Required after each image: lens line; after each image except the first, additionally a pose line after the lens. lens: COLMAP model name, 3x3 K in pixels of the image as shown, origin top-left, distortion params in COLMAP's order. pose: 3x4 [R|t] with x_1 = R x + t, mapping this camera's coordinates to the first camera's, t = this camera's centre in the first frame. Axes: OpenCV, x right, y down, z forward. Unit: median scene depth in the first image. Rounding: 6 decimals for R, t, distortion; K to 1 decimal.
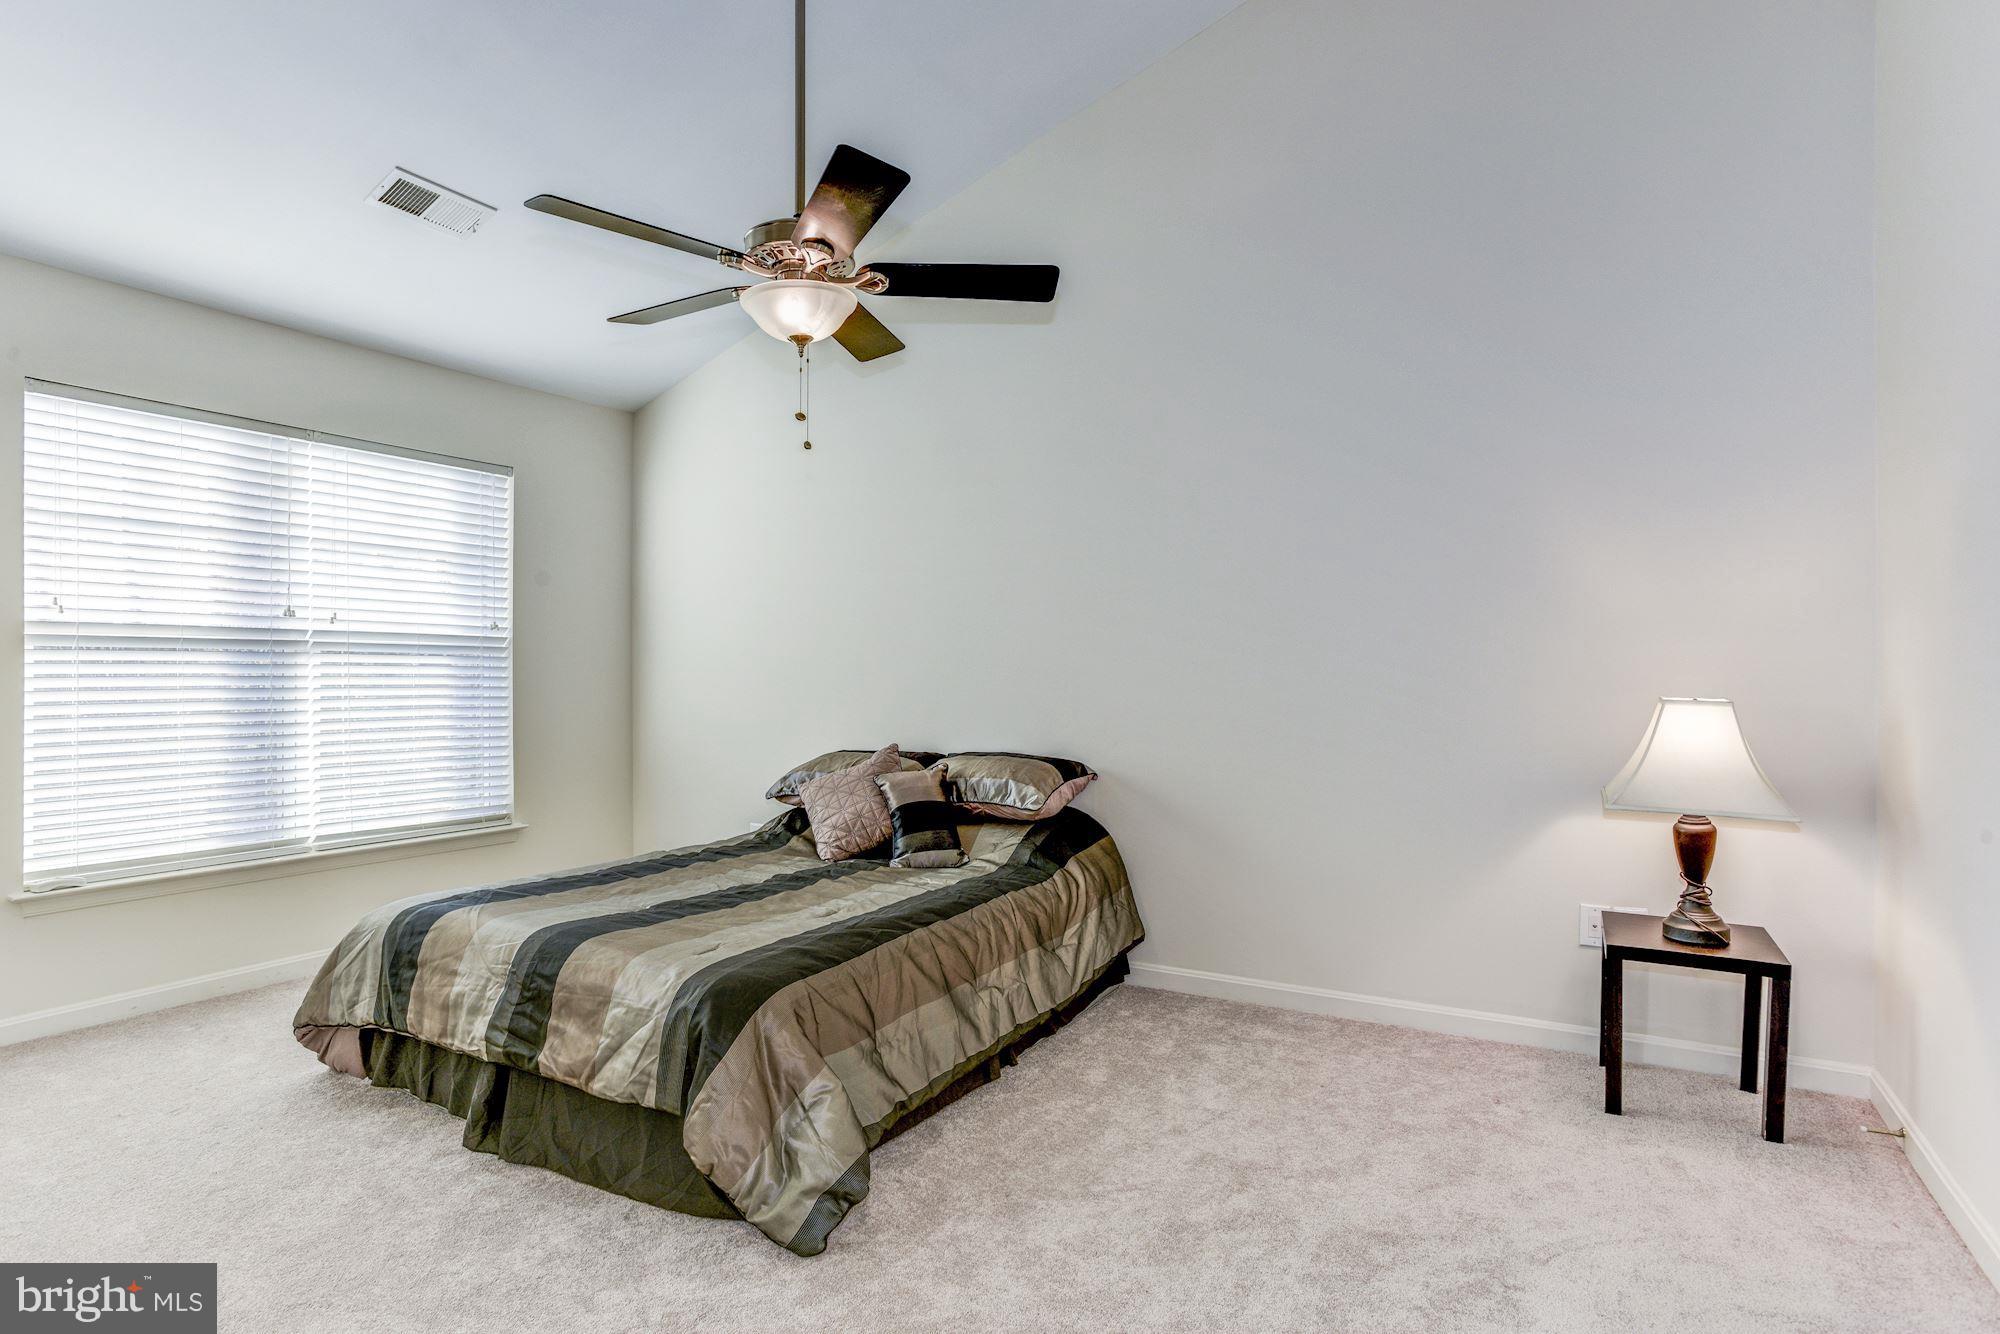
lens RADIAL K [[1047.3, 0, 1000.0], [0, 1047.3, 667.0], [0, 0, 1]] dist [0.002294, 0.000774]
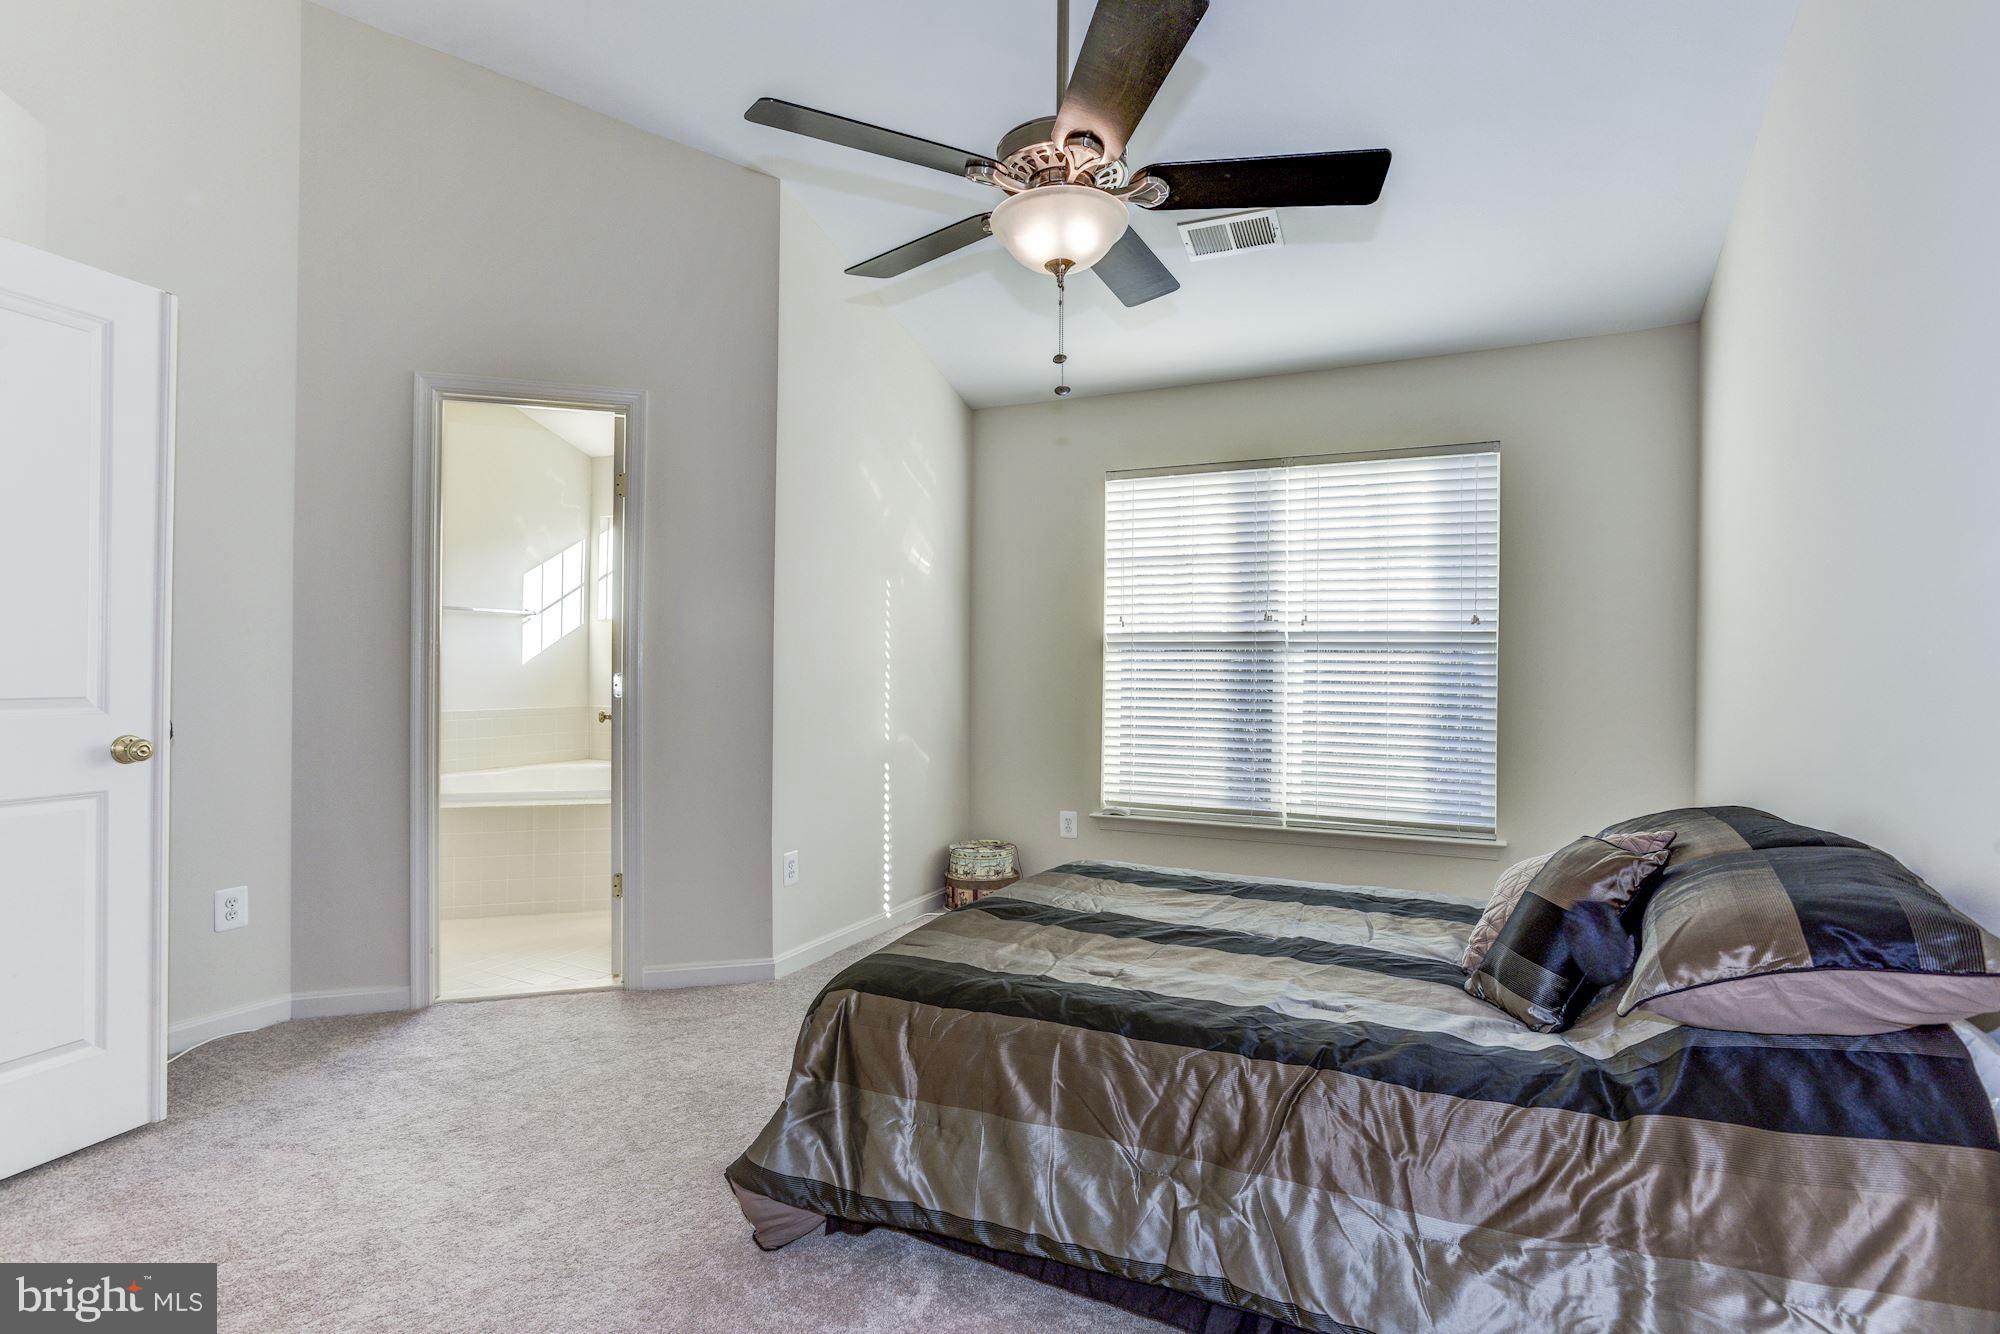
lens RADIAL K [[995.2, 0, 988.9], [0, 995.2, 667.1], [0, 0, 1]] dist [-0.059844, 0.037793]
pose [[0.066145, -0.000231, -0.997810, 0.408872], [-0.001518, 0.999999, -0.000332, 0.004159], [0.997809, 0.001537, 0.066144, 0.621716]]
